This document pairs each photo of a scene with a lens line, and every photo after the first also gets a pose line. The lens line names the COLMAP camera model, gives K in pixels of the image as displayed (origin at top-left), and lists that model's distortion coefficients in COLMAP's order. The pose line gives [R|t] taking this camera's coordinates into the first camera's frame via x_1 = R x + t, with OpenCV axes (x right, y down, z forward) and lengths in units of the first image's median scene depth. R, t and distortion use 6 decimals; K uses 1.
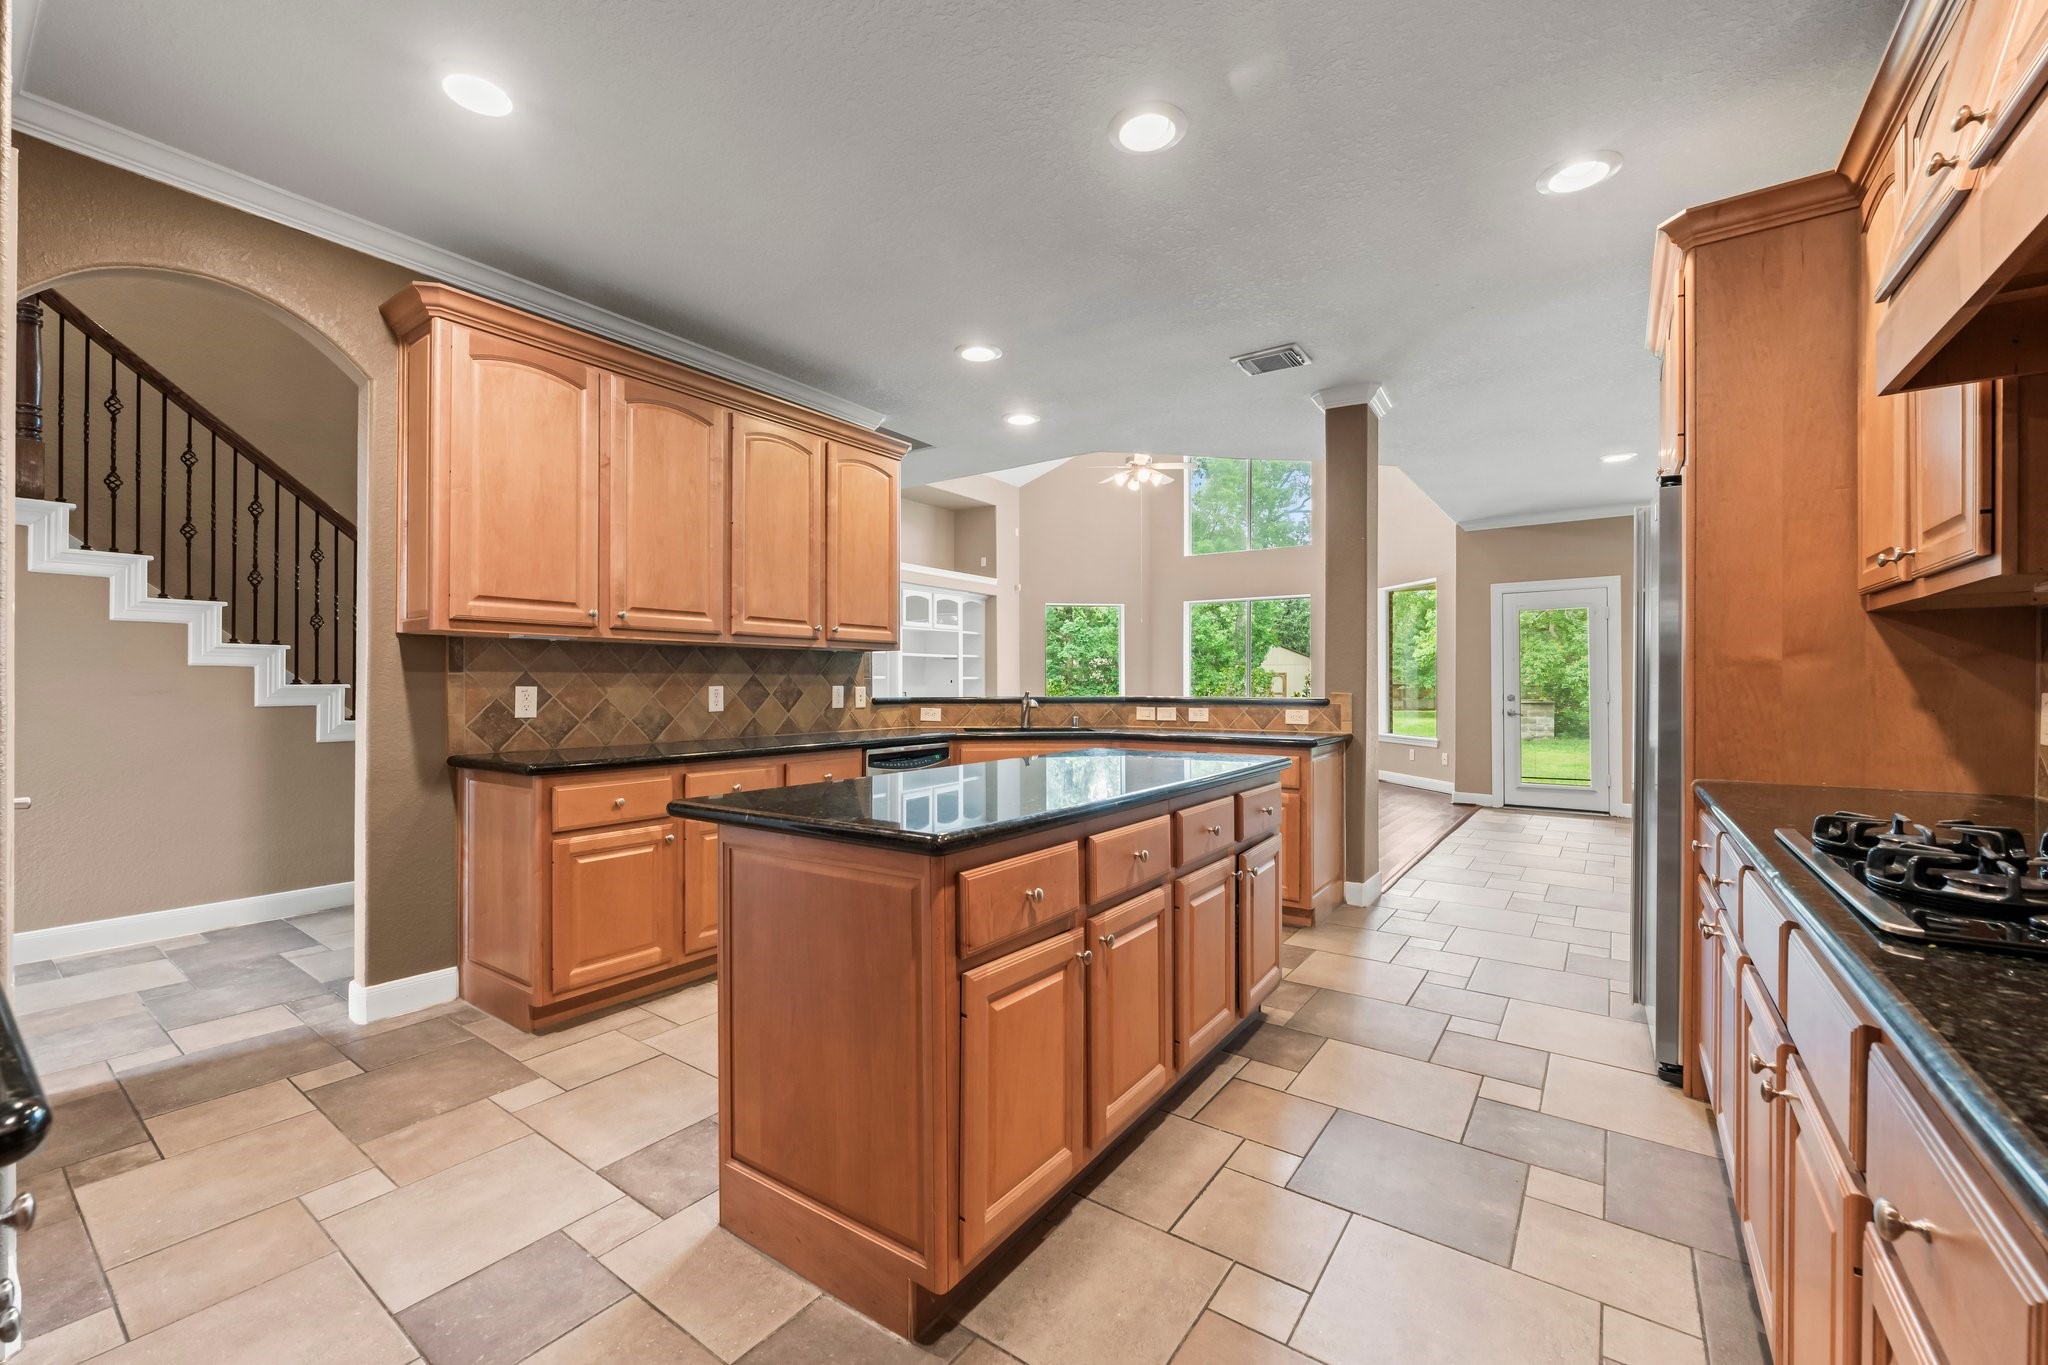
lens RADIAL K [[823.5, 0, 1023.1], [0, 823.5, 682.1], [0, 0, 1]] dist [-0.001117, -0.000051]
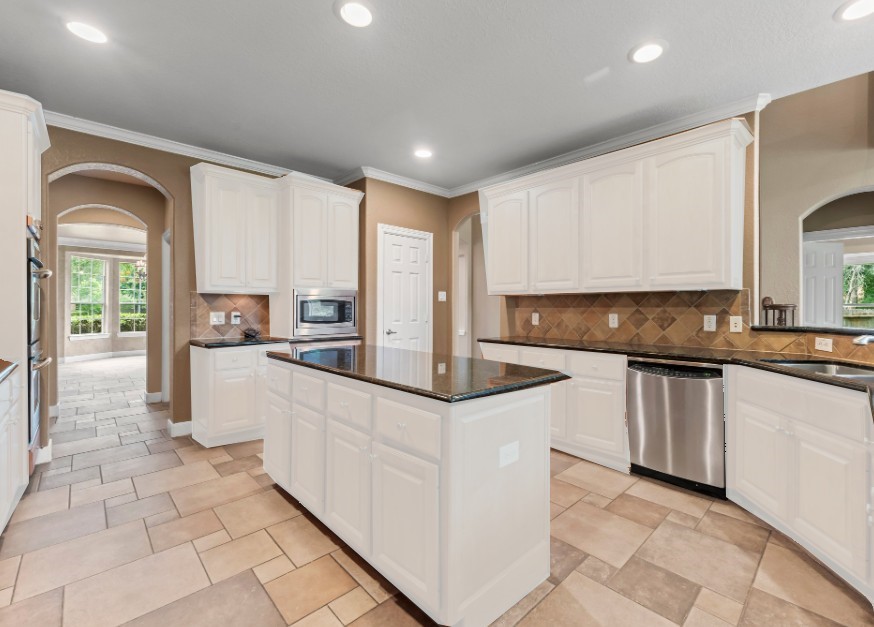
lens RADIAL K [[387.1, 0, 473.4], [0, 387.1, 309.4], [0, 0, 1]] dist [-0.001665, 0.000182]
pose [[-0.152402, -0.001010, -0.988318, 0.540478], [-0.002028, 0.999998, -0.000710, -0.004611], [0.988316, 0.001896, -0.152404, 0.779752]]
